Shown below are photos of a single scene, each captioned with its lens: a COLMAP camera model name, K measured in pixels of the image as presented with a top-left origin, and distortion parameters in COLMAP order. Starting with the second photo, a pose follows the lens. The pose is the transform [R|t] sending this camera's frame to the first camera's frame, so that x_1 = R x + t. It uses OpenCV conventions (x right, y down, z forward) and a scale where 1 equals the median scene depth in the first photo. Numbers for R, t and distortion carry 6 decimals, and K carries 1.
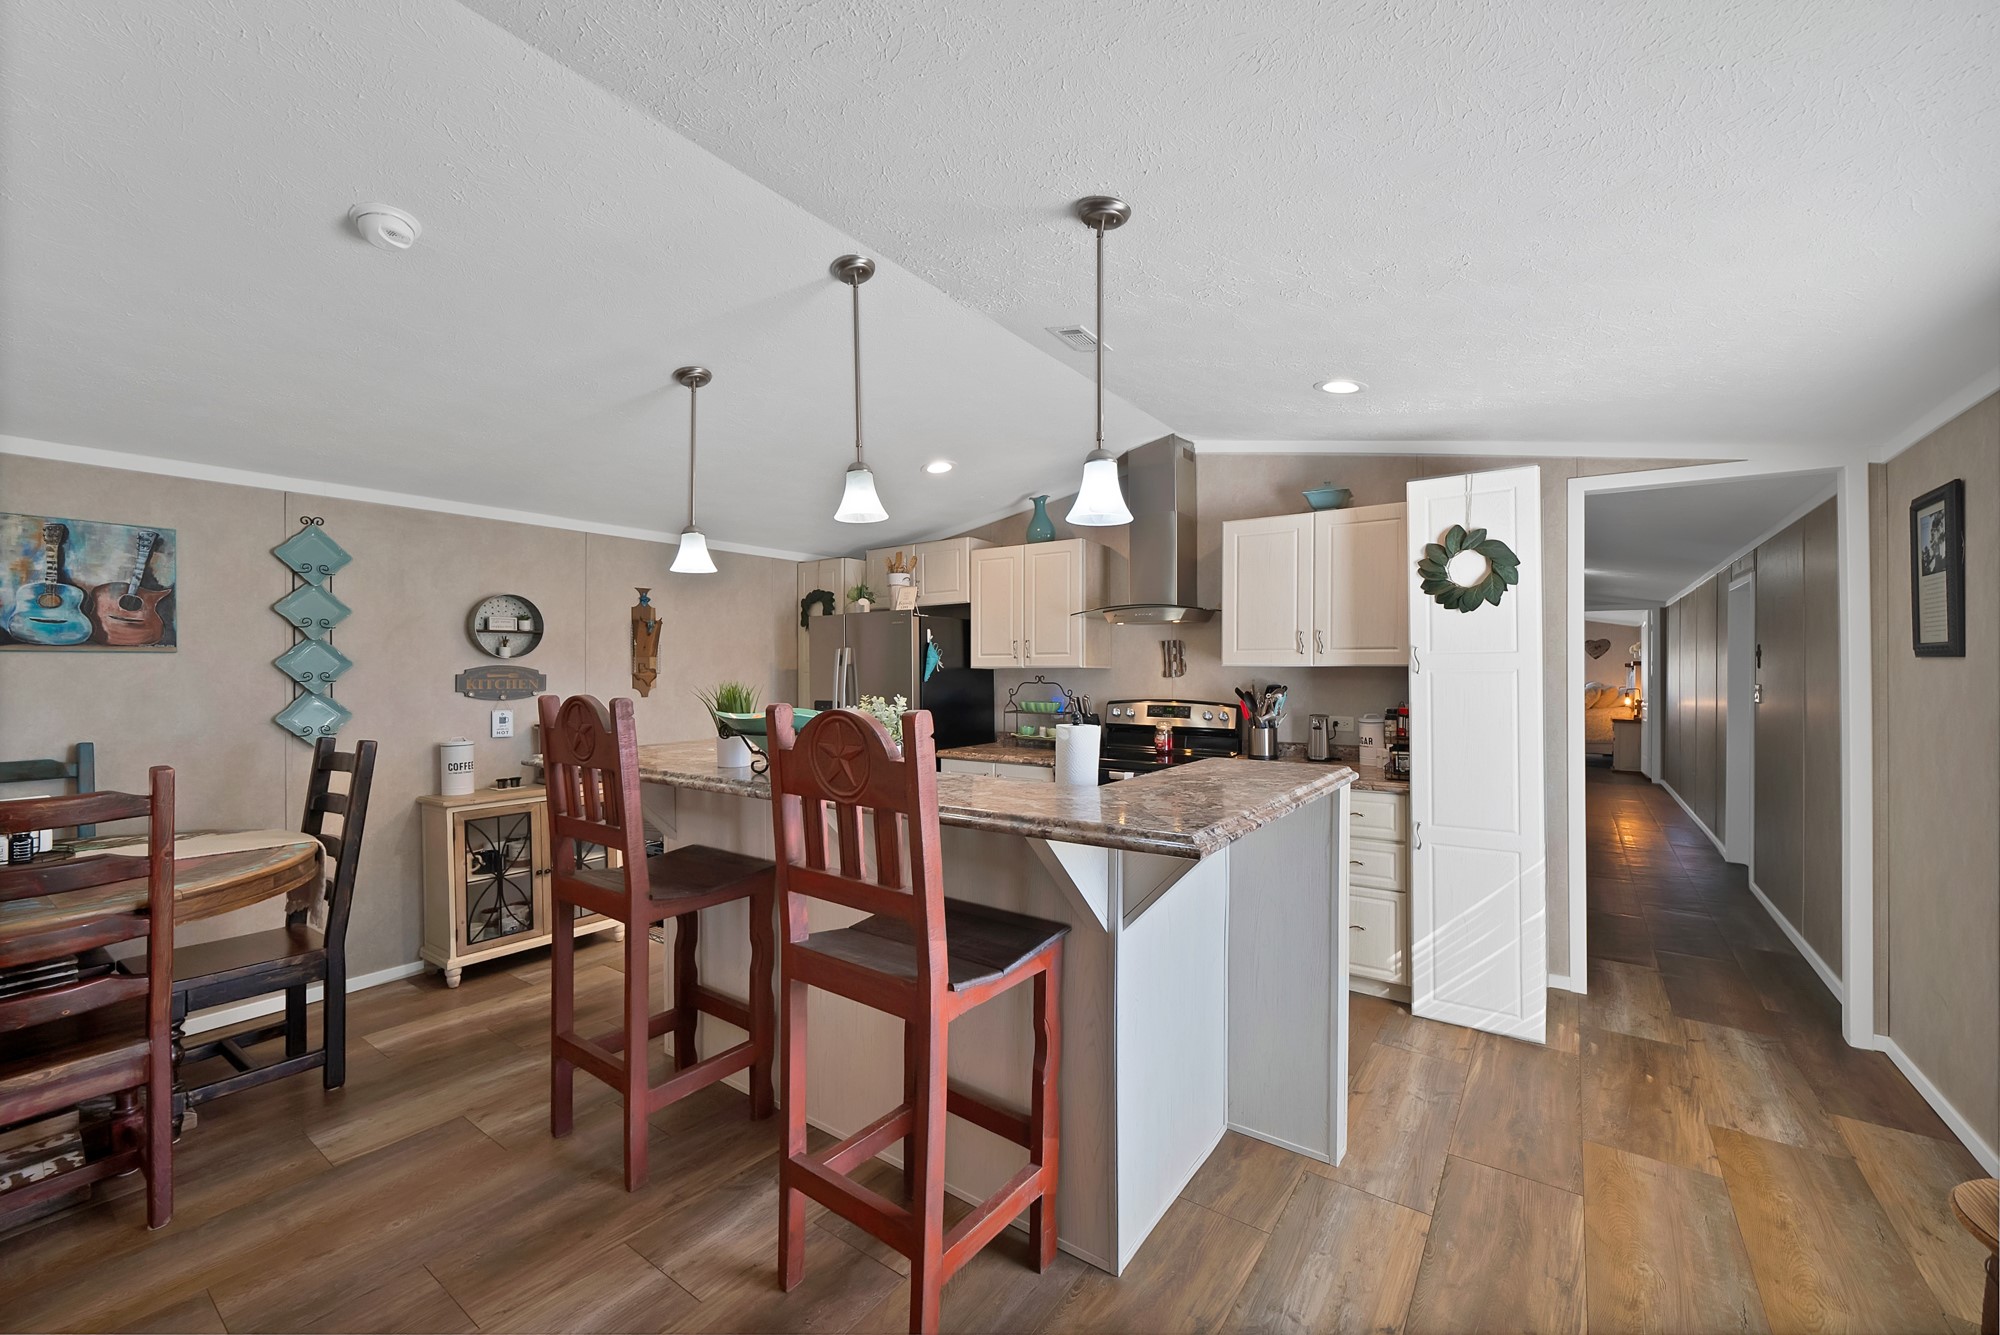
lens RADIAL K [[794.5, 0, 1000.0], [0, 794.5, 667.5], [0, 0, 1]] dist [-0.000851, 0.002919]
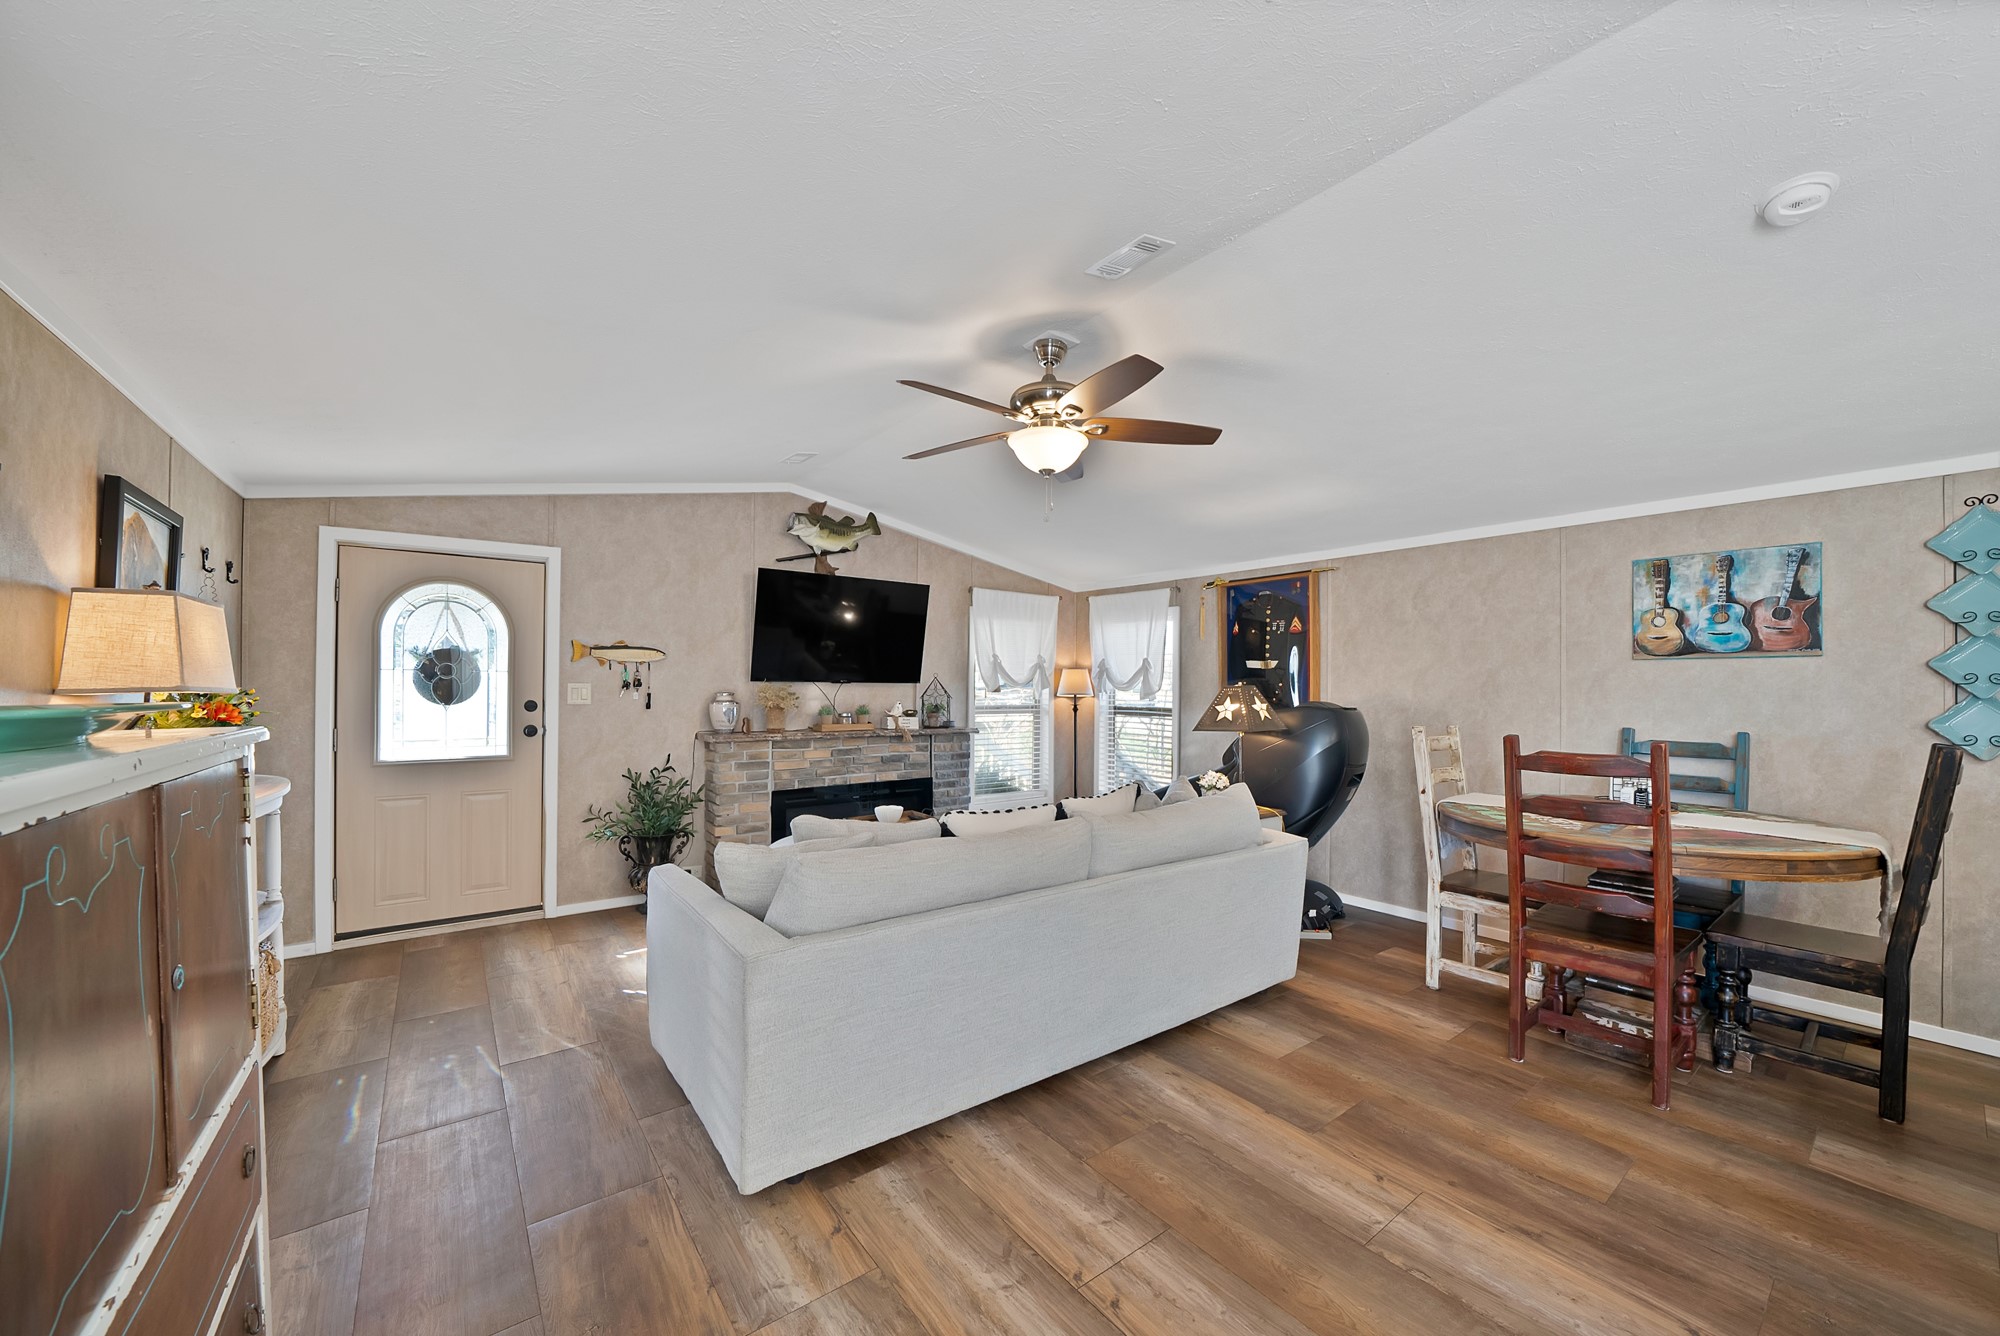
lens RADIAL K [[754.8, 0, 993.6], [0, 754.8, 679.3], [0, 0, 1]] dist [-0.016548, 0.000274]
pose [[-0.288716, -0.010071, -0.957362, 0.252164], [-0.006045, 0.999944, -0.008695, 0.029519], [0.957396, 0.003277, -0.288761, 0.227491]]
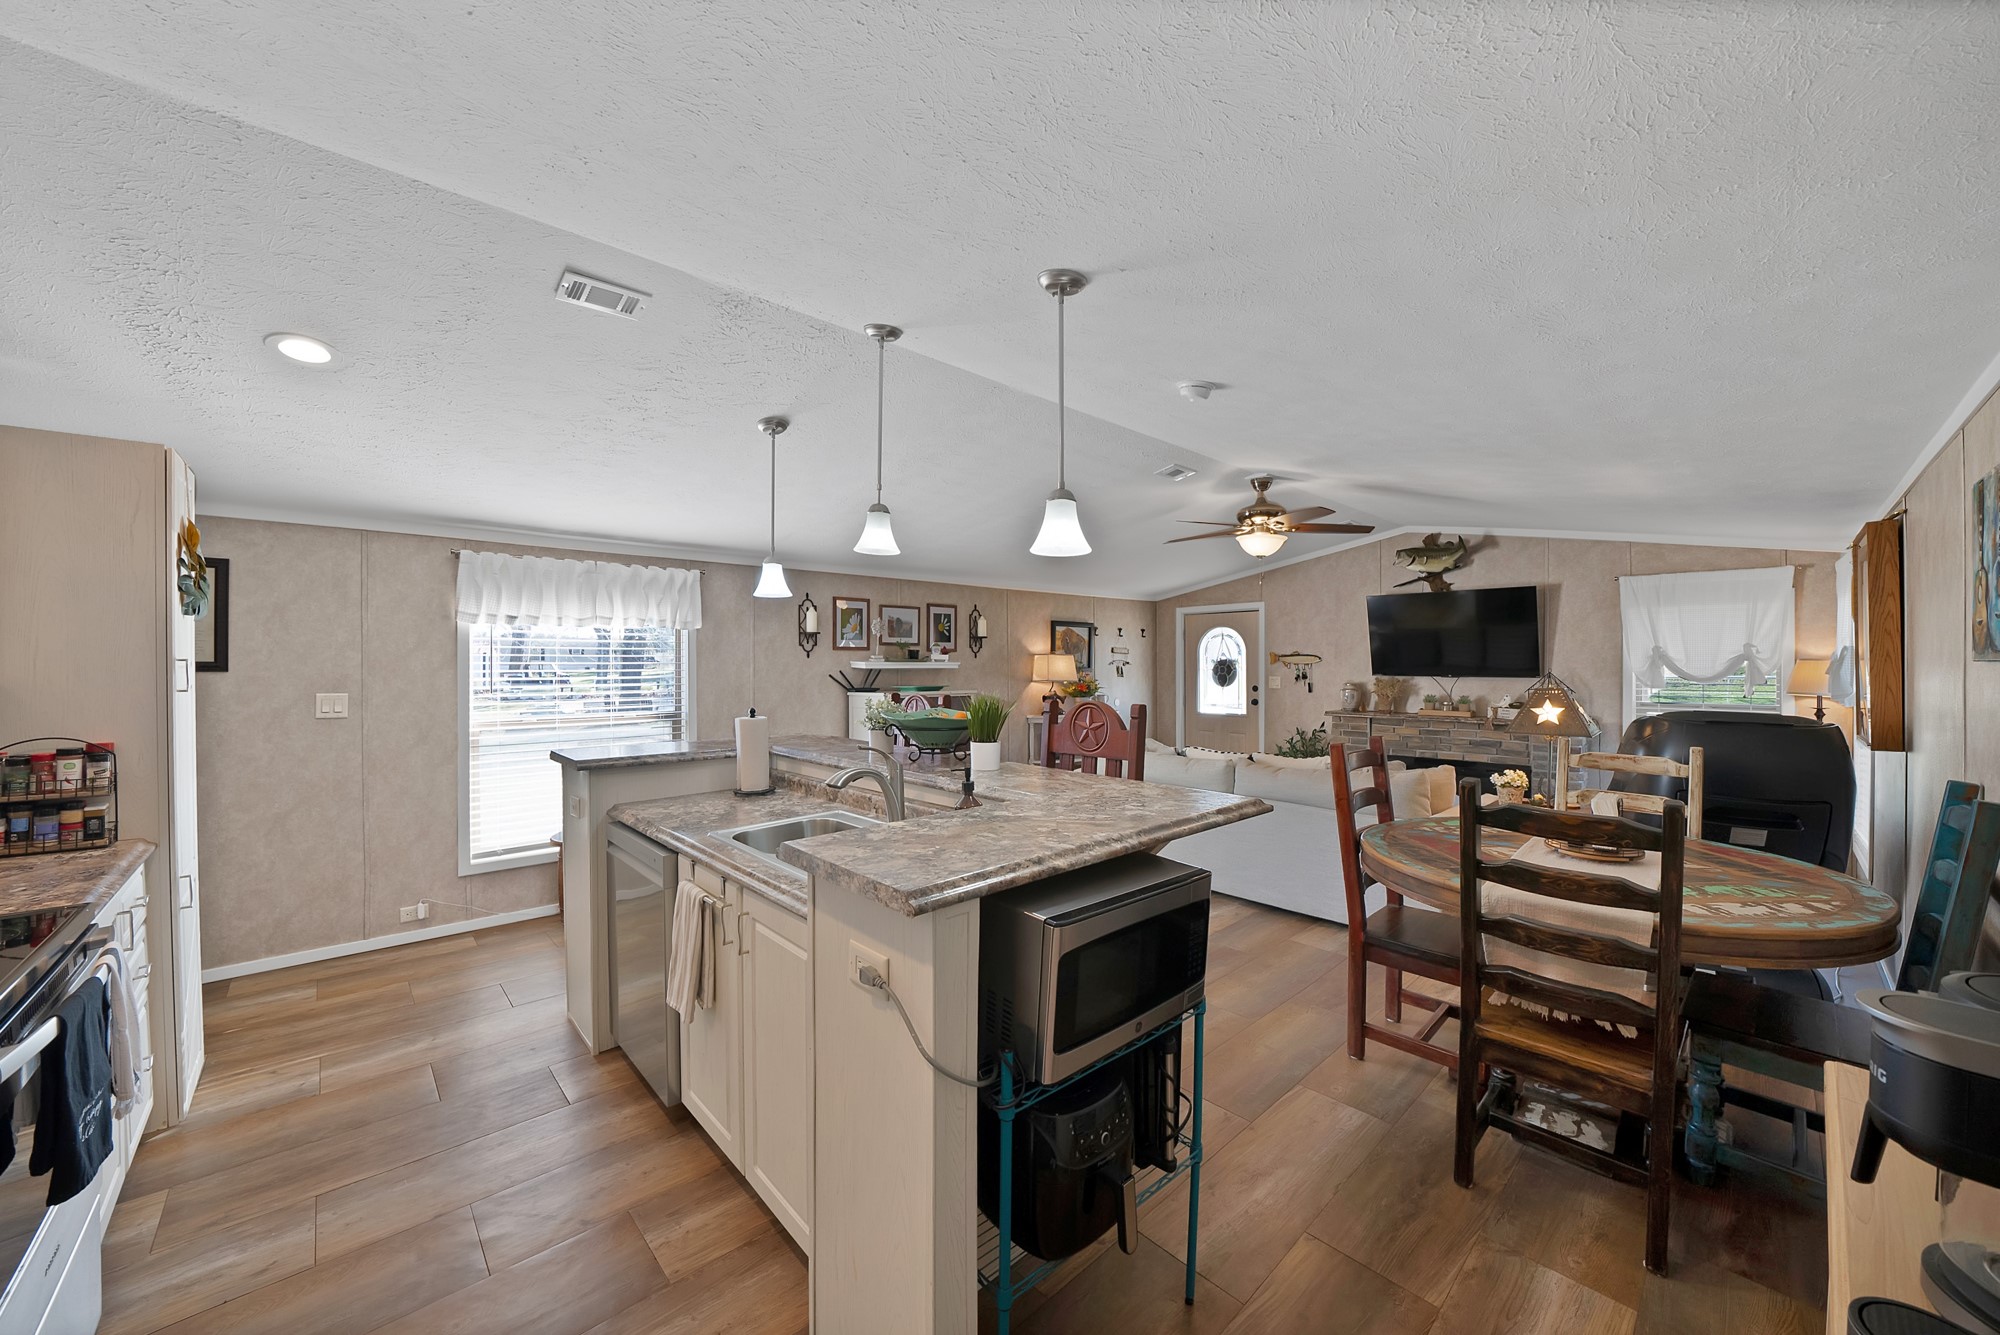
lens RADIAL K [[723.8, 0, 991.3], [0, 723.8, 665.8], [0, 0, 1]] dist [-0.021032, 0.000173]
pose [[-0.979949, 0.002615, 0.199233, -0.447989], [0.003477, 0.999986, 0.003981, -0.020072], [-0.199219, 0.004594, -0.979944, 1.652341]]
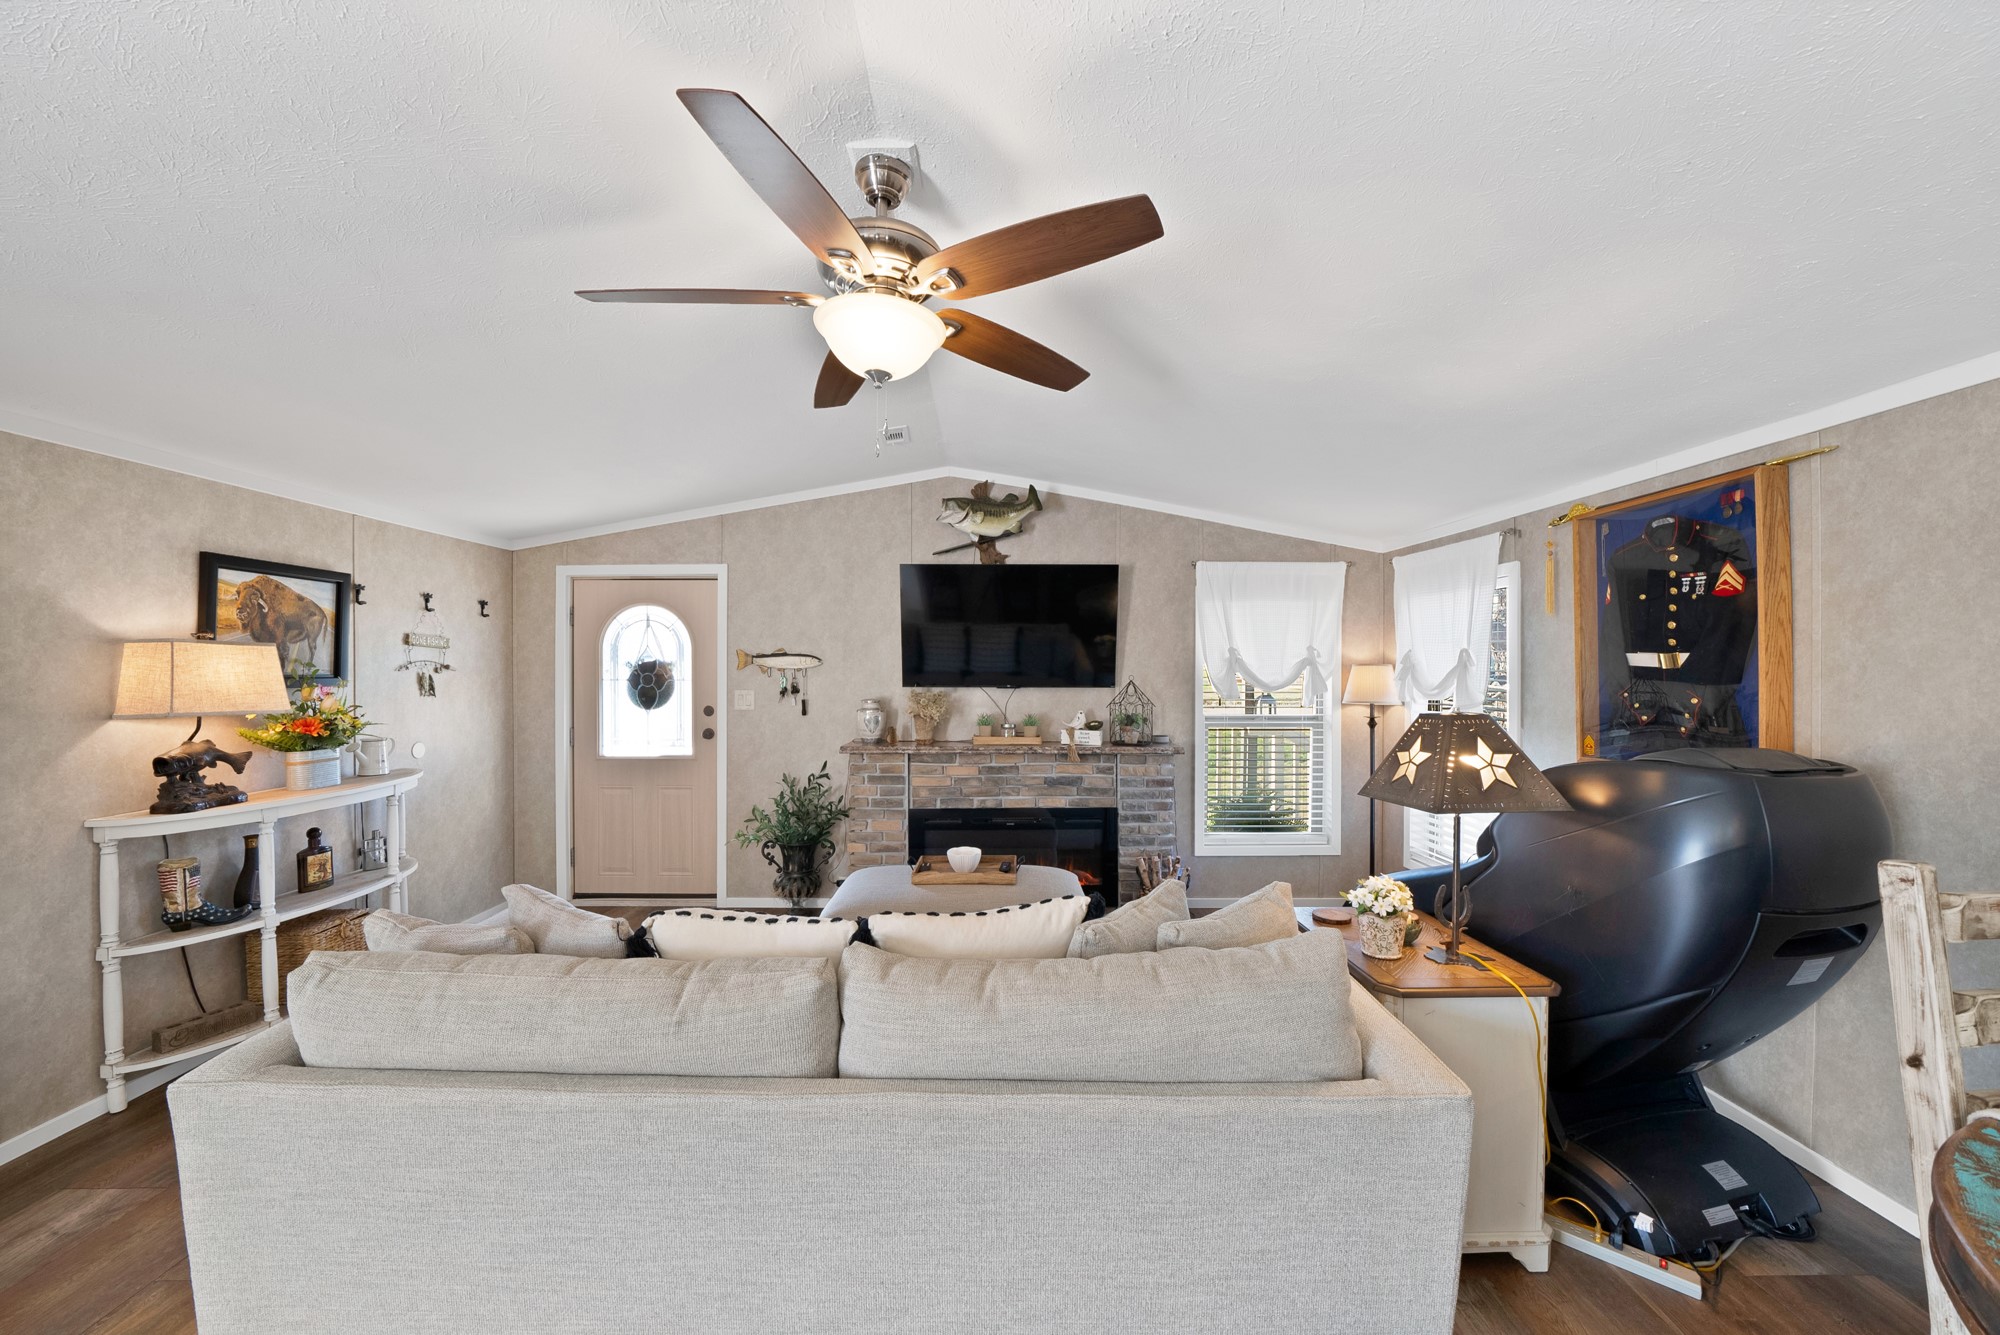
lens RADIAL K [[723.8, 0, 991.3], [0, 723.8, 665.8], [0, 0, 1]] dist [-0.021032, 0.000173]
pose [[-0.807766, -0.000861, -0.589503, -0.443342], [0.001191, 0.999995, -0.003092, -0.014960], [0.589502, -0.003199, -0.807761, 0.530918]]
